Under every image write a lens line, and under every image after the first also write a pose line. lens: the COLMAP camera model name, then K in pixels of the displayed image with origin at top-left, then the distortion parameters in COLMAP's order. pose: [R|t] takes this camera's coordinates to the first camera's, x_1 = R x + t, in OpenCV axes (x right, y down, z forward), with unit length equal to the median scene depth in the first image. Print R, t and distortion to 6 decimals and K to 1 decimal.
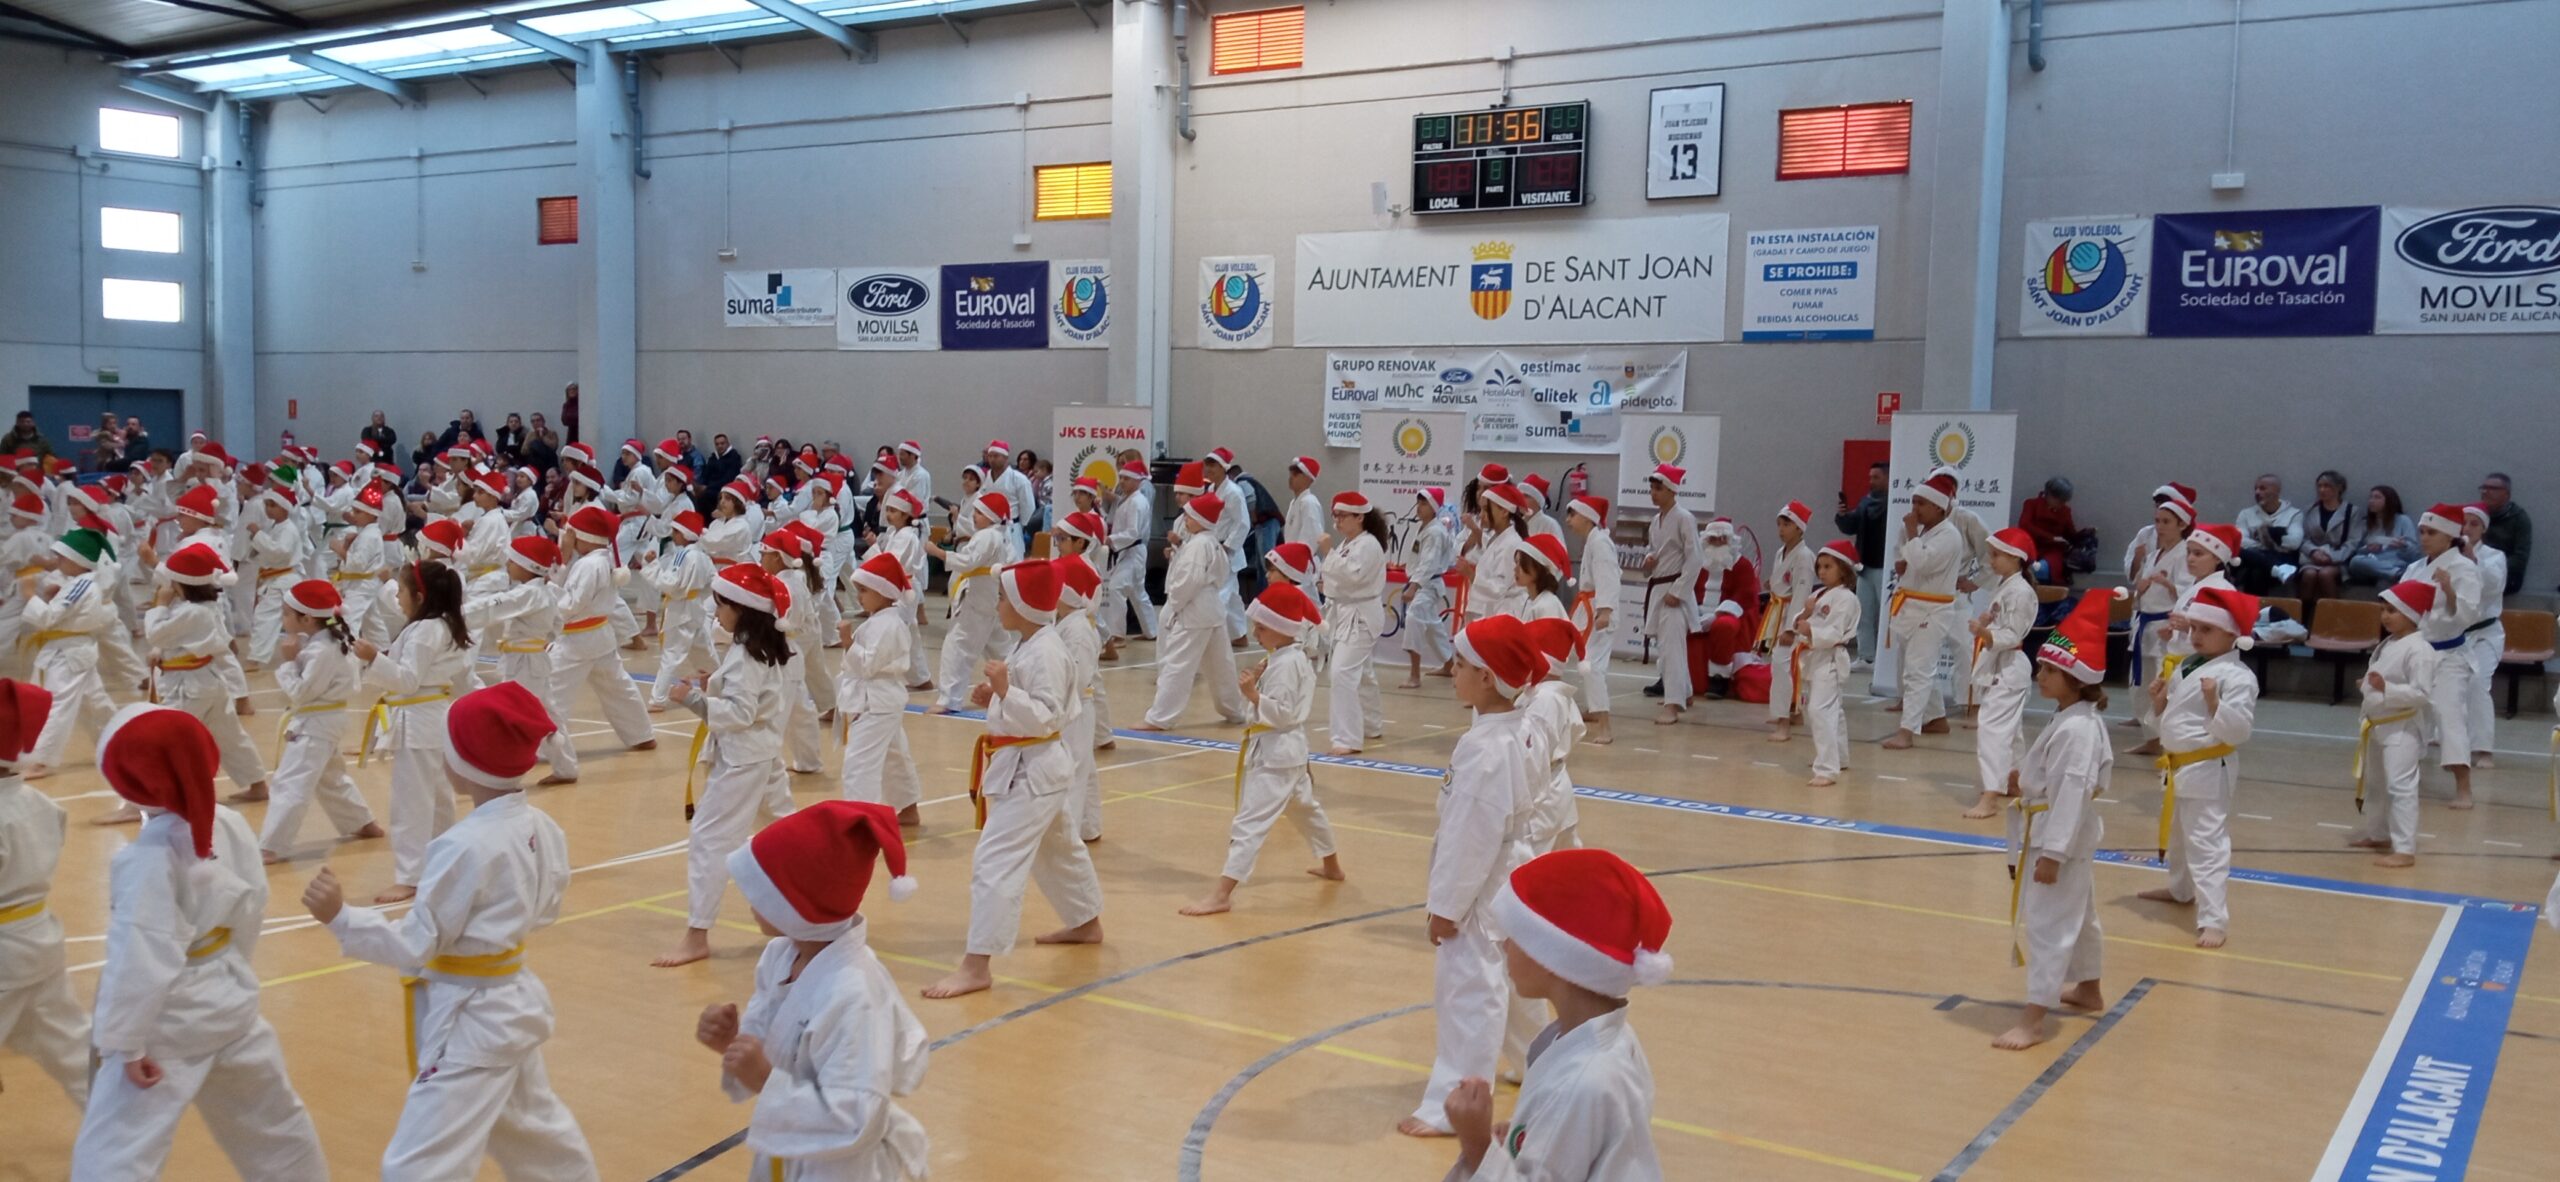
lens RADIAL K [[2053.8, 0, 1278.6], [0, 2053.8, 589.0], [0, 0, 1]] dist [0.114587, -0.186729]
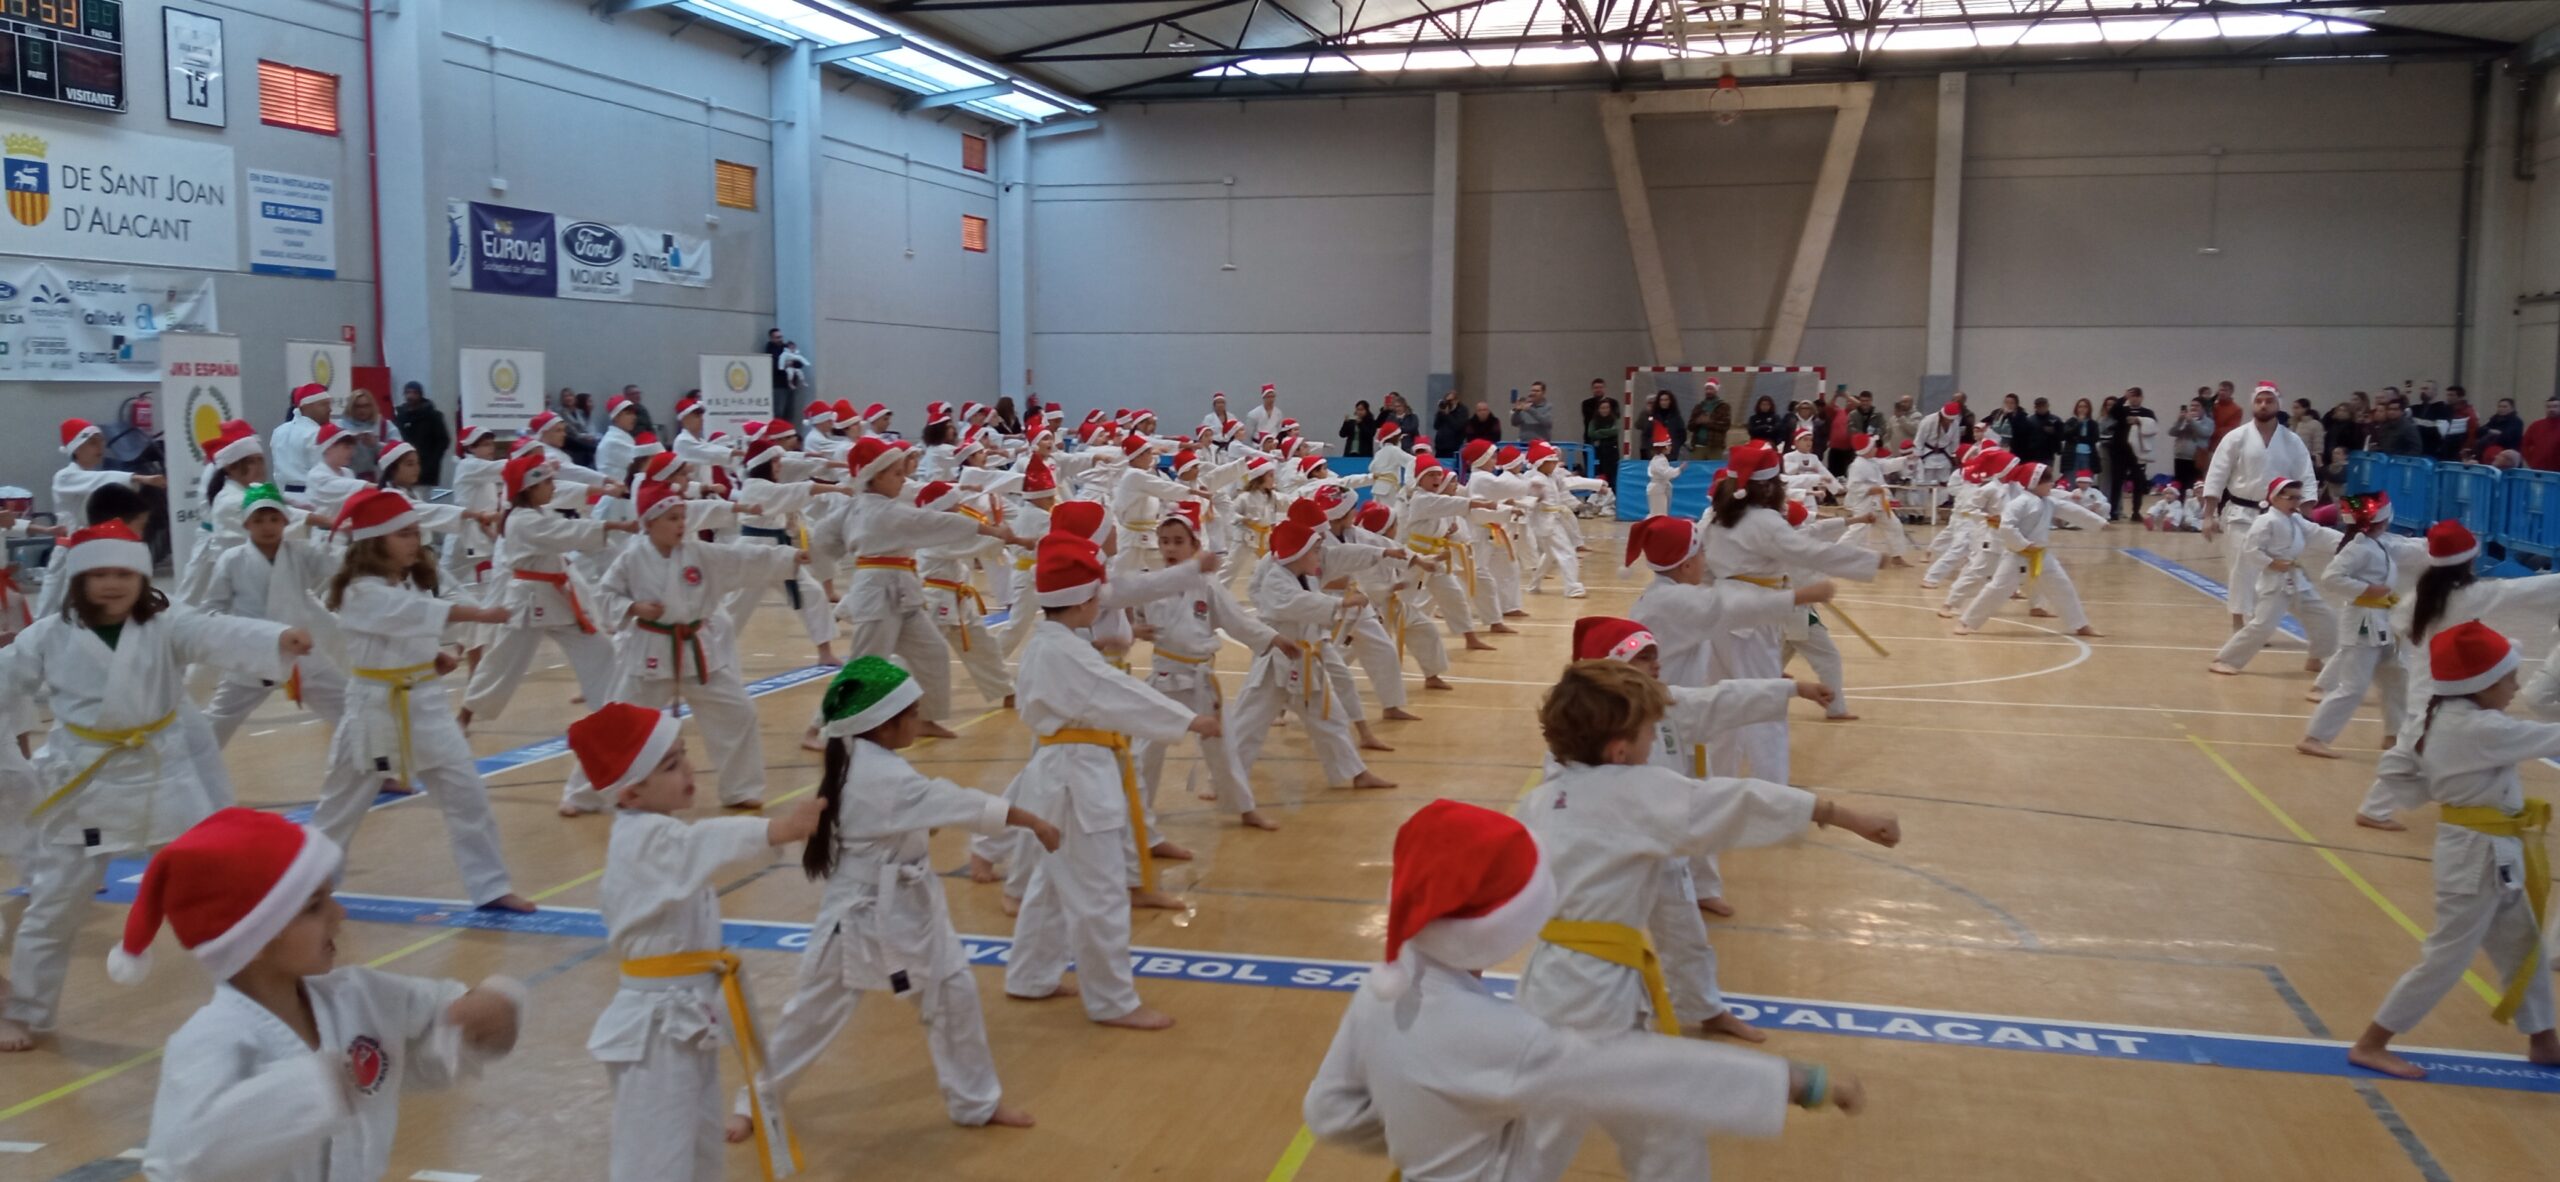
lens RADIAL K [[2053.8, 0, 1280.2], [0, 2053.8, 597.5], [0, 0, 1]] dist [0.114587, -0.186729]
pose [[-0.336757, -0.125256, 0.933223, -0.912766], [0.040433, 0.988275, 0.147235, -0.086446], [-0.940723, 0.087315, -0.327744, 0.822736]]
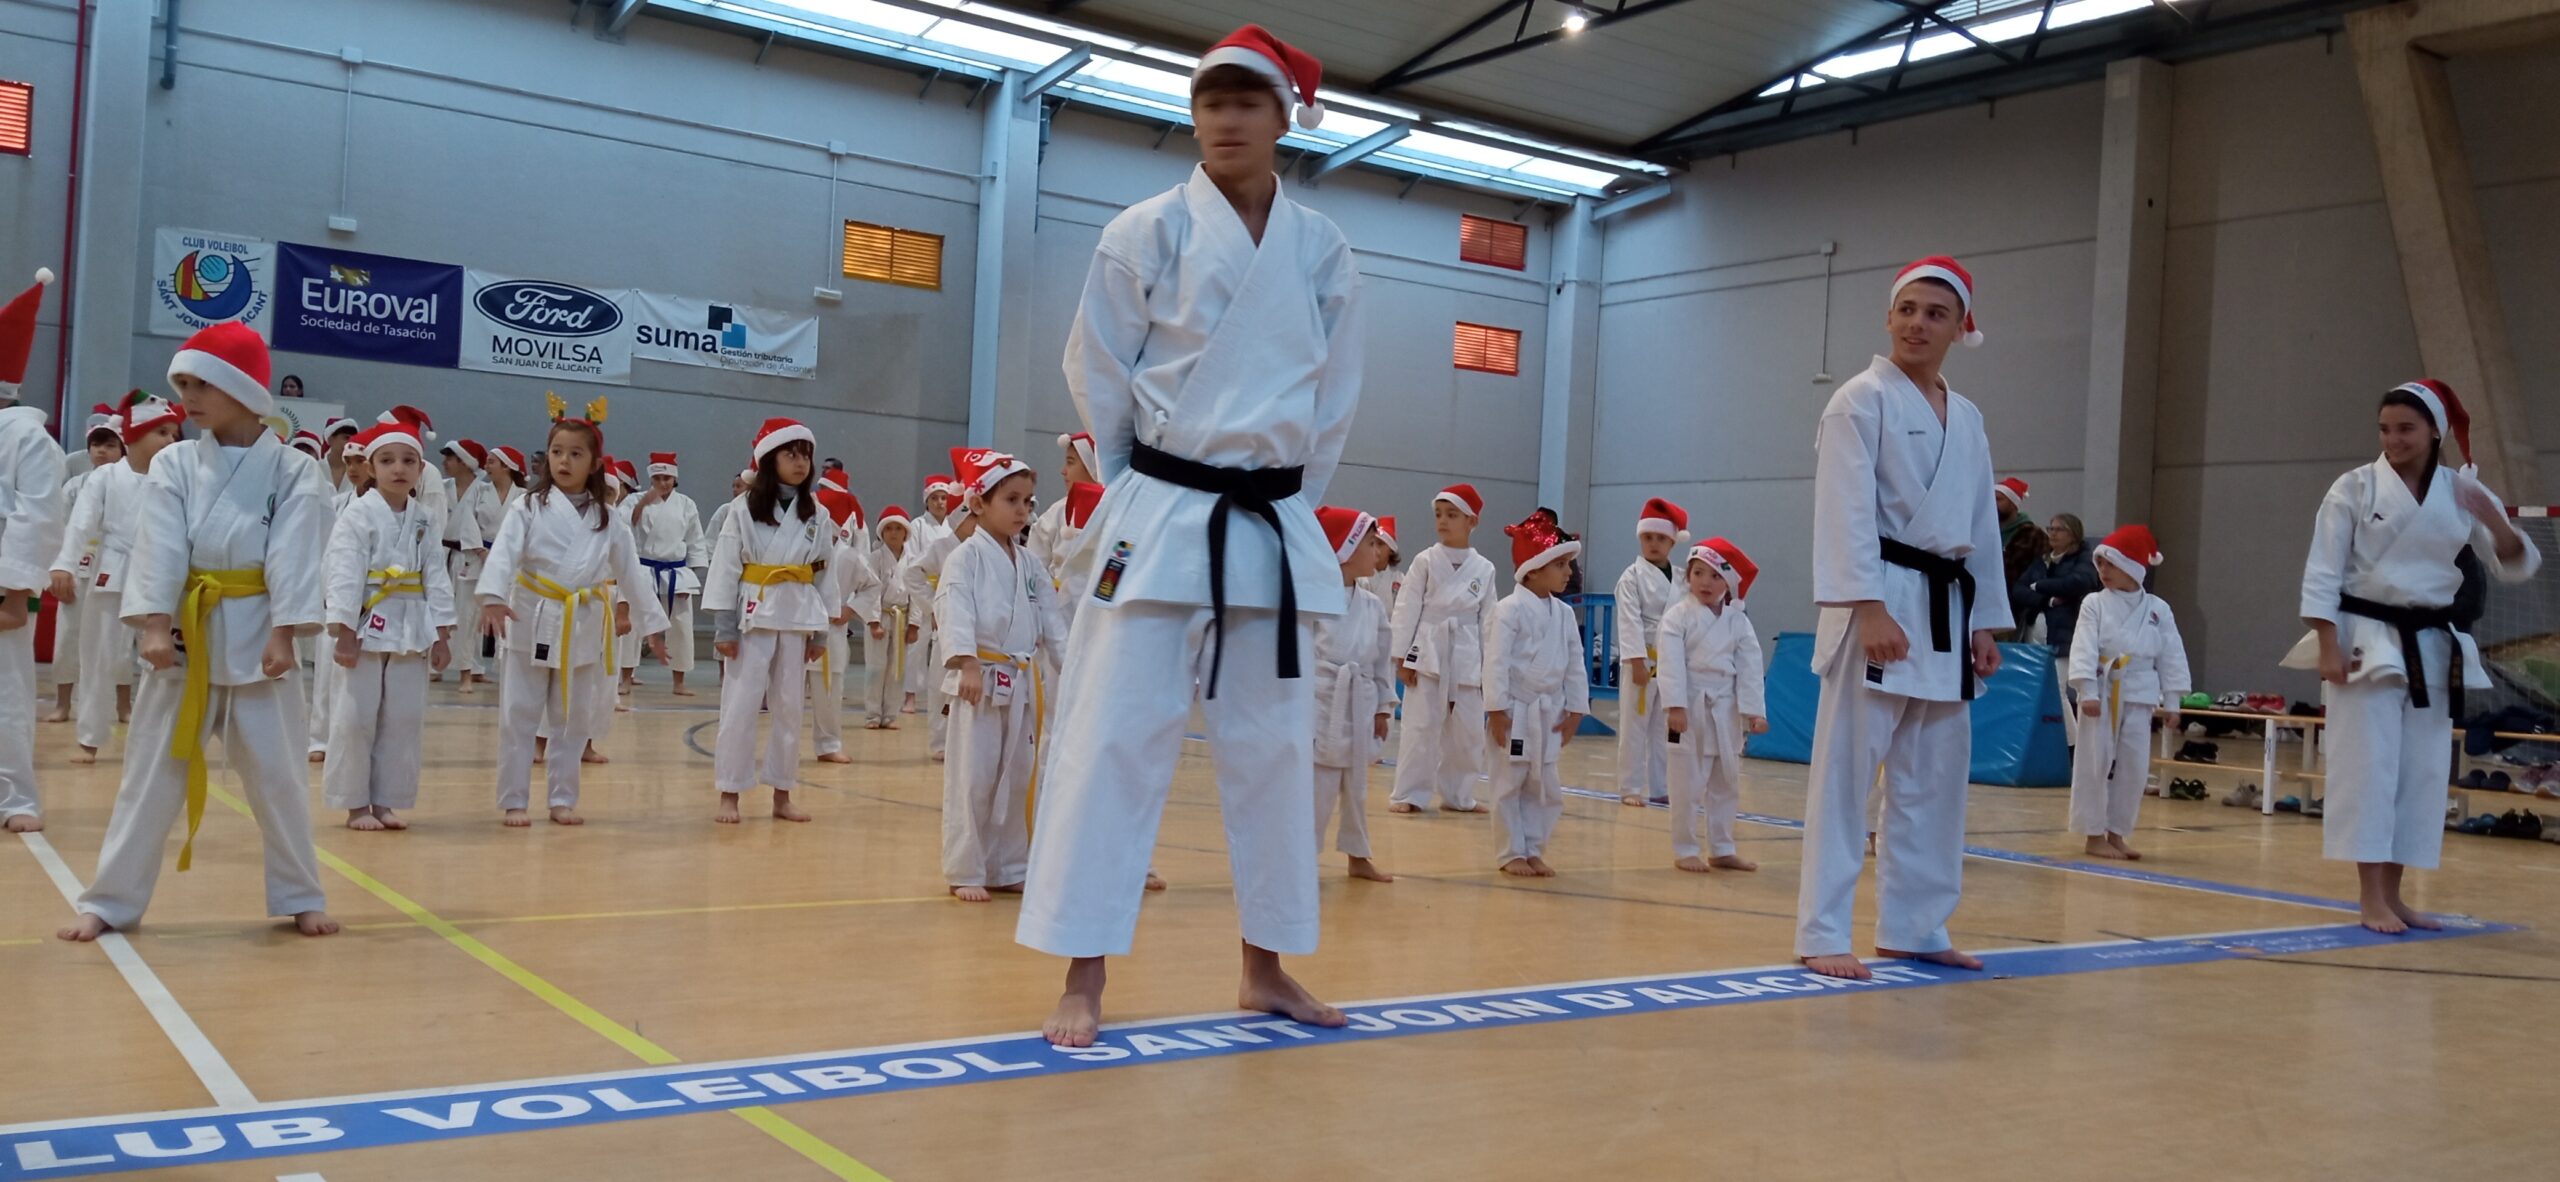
lens RADIAL K [[2053.8, 0, 1266.5], [0, 2053.8, 582.2], [0, 0, 1]] dist [0.114587, -0.186729]
pose [[0.370633, 0.004060, 0.928771, -0.369429], [0.012596, 0.999877, -0.009397, 0.019972], [-0.928694, 0.015182, 0.370536, 0.069577]]
